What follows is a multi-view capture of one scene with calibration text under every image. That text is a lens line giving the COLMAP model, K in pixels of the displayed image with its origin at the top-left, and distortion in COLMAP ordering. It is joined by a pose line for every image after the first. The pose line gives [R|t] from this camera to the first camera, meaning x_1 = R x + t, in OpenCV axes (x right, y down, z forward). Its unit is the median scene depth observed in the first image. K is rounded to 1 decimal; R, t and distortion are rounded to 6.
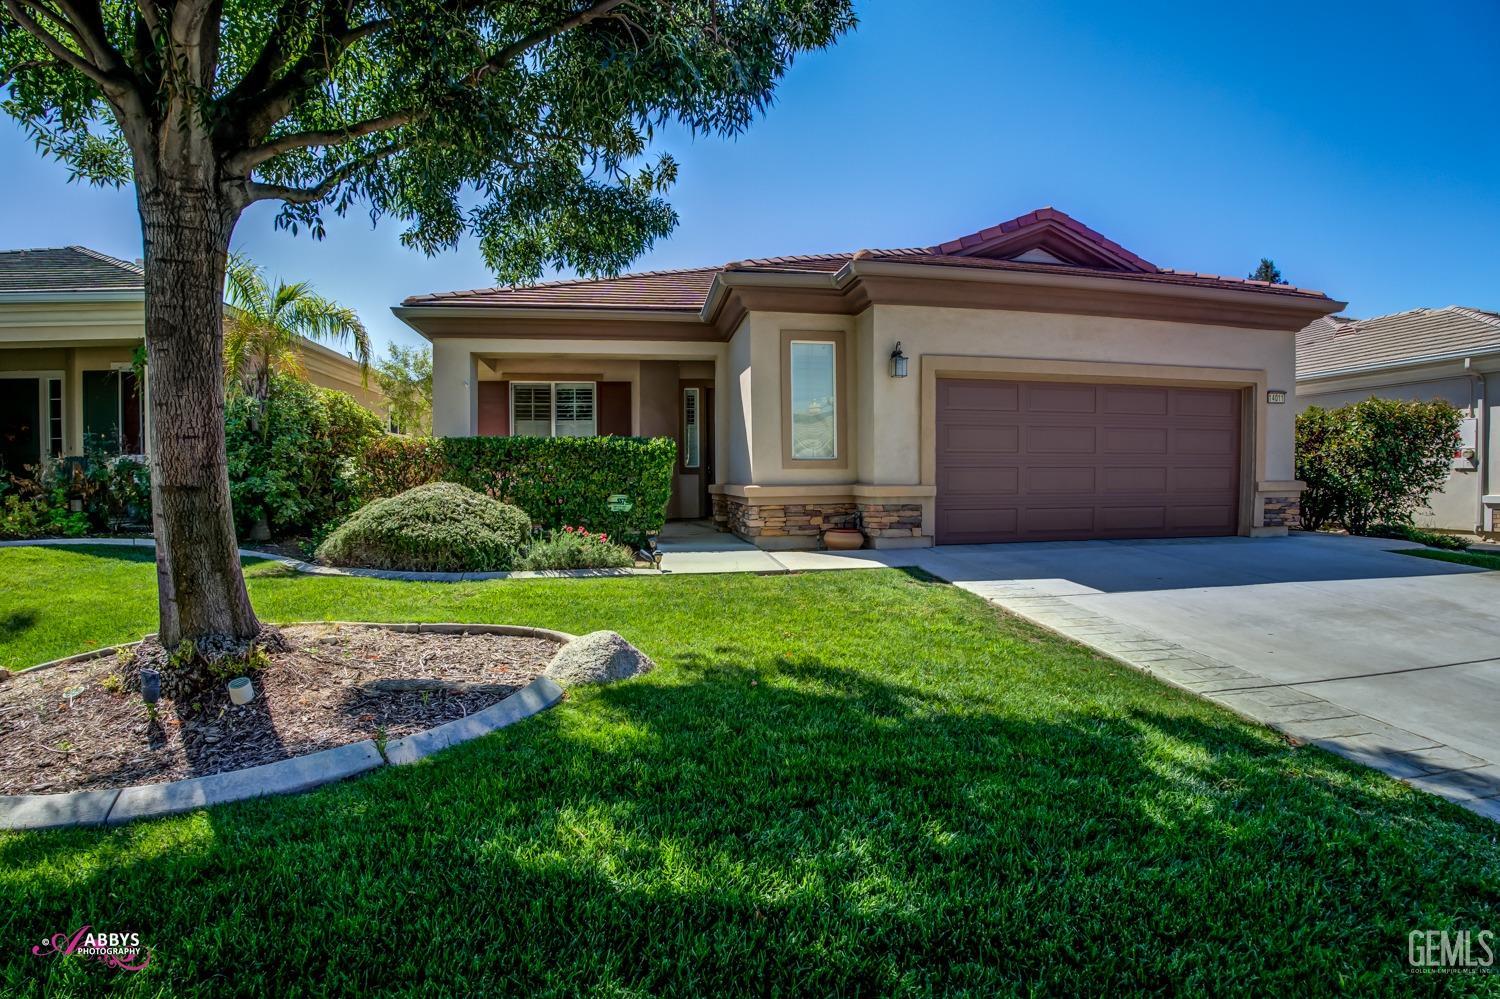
lens RADIAL K [[687.0, 0, 750.0], [0, 687.0, 499.5], [0, 0, 1]] dist [-0.103148, 0.019153]
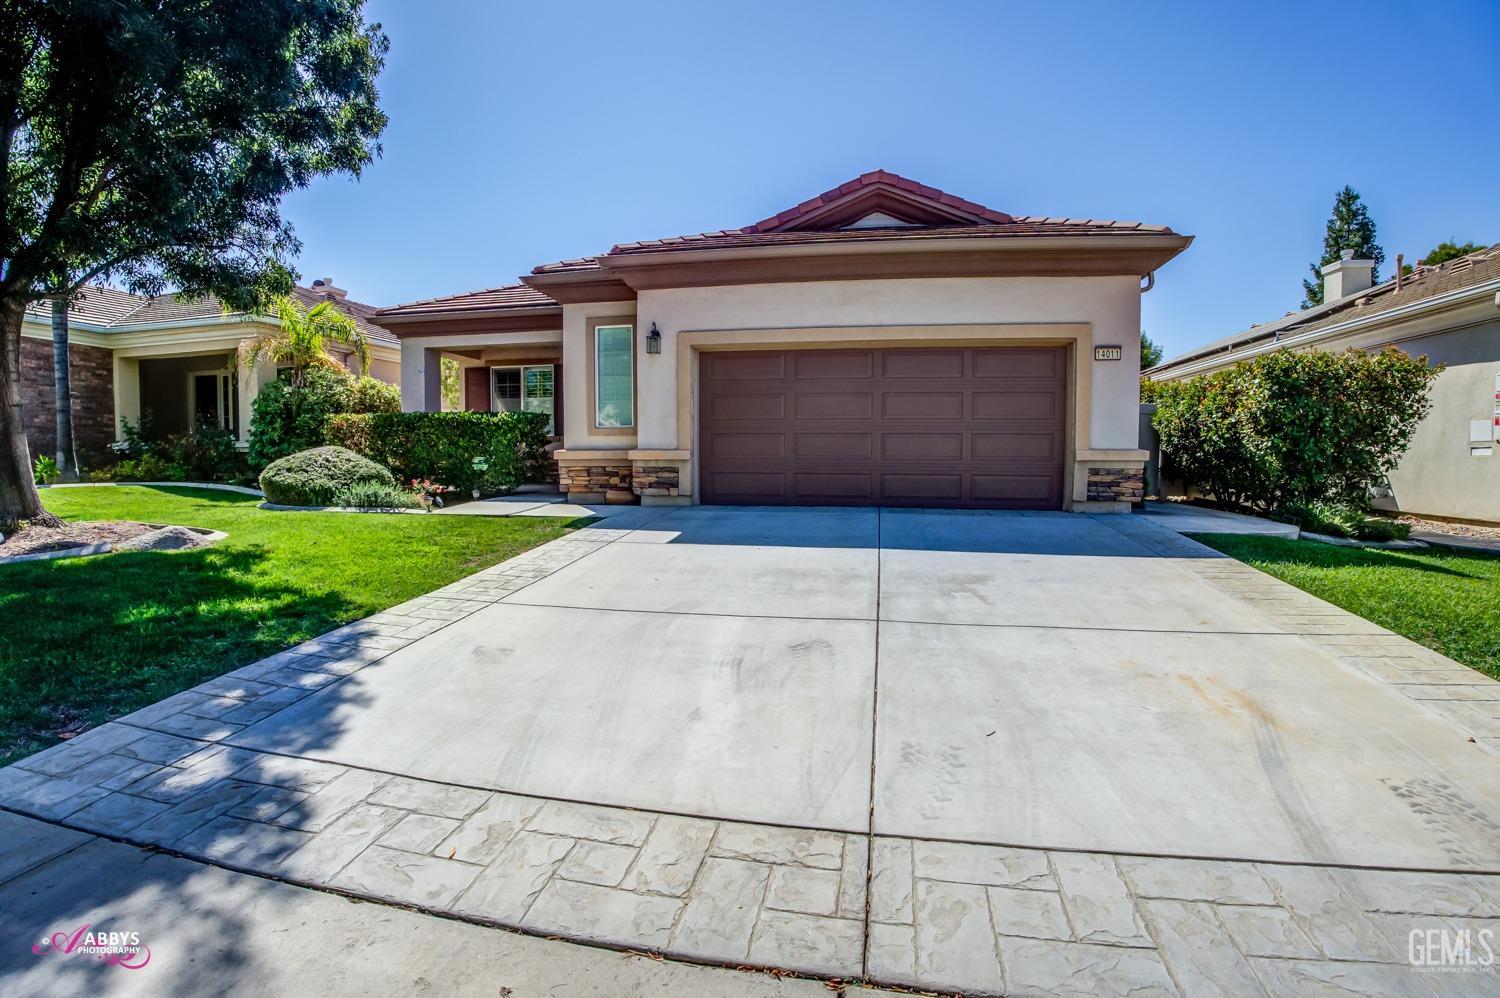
lens RADIAL K [[697.8, 0, 747.5], [0, 697.8, 492.1], [0, 0, 1]] dist [-0.108041, 0.018682]
pose [[0.941185, 0.026987, -0.336813, 0.935531], [-0.018413, 0.999421, 0.028626, 0.016880], [0.337390, -0.020741, 0.941136, -0.039374]]
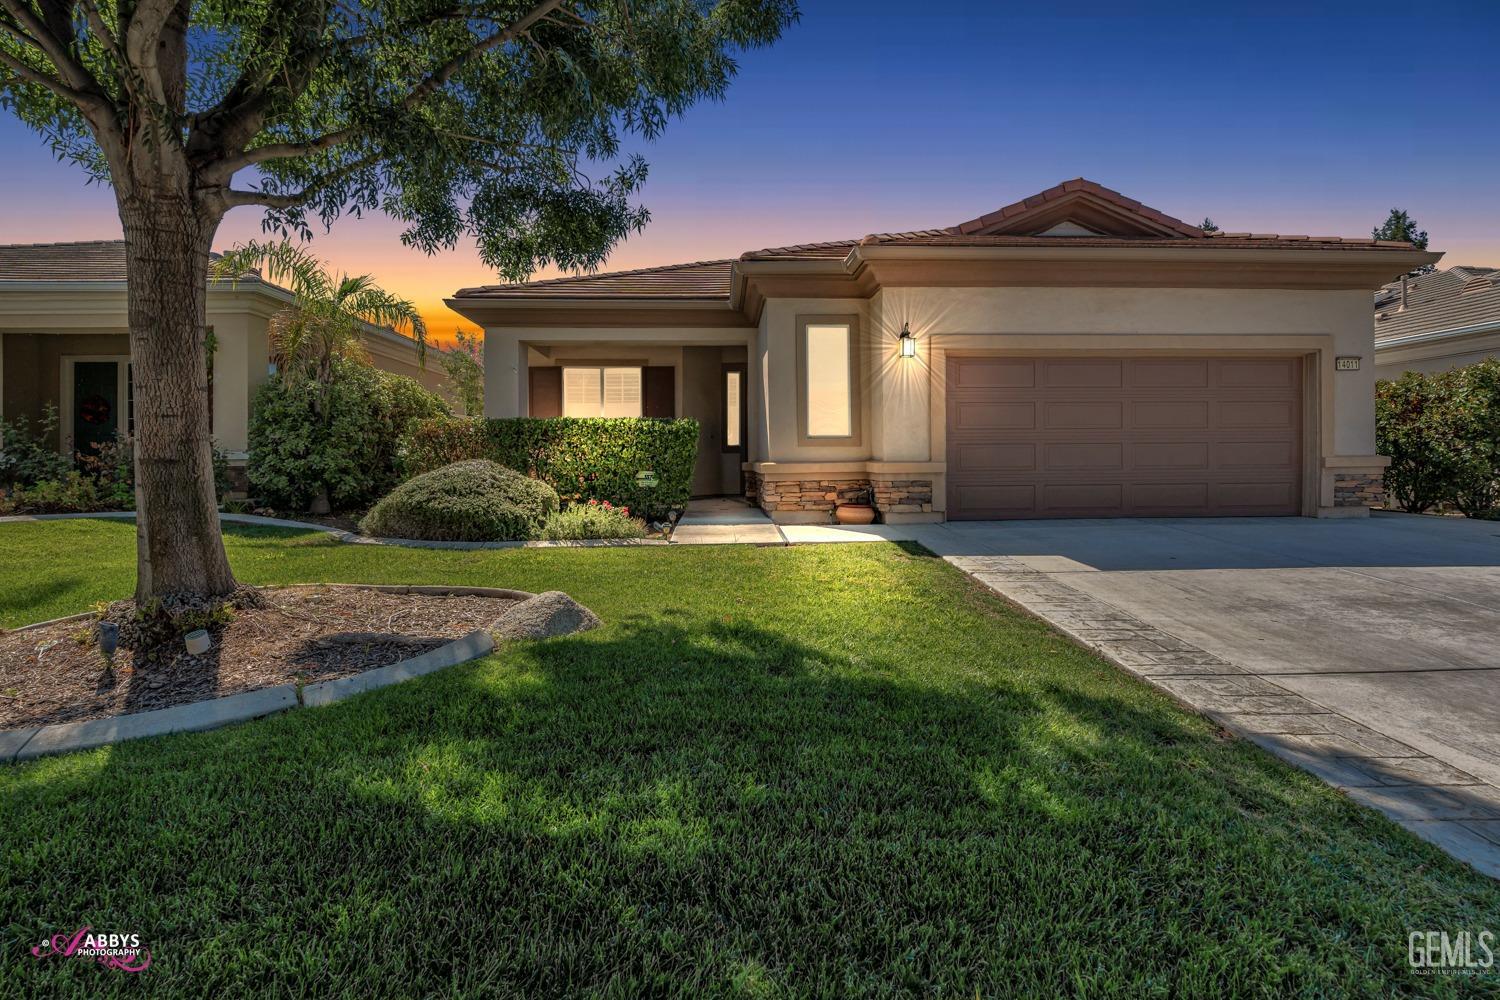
lens RADIAL K [[661.9, 0, 754.7], [0, 661.9, 452.0], [0, 0, 1]] dist [-0.001135, -0.000466]
pose [[0.993778, -0.003301, -0.111329, 0.124142], [-0.001121, 0.999214, -0.039637, 0.005010], [0.111372, 0.039515, 0.992993, -0.019213]]
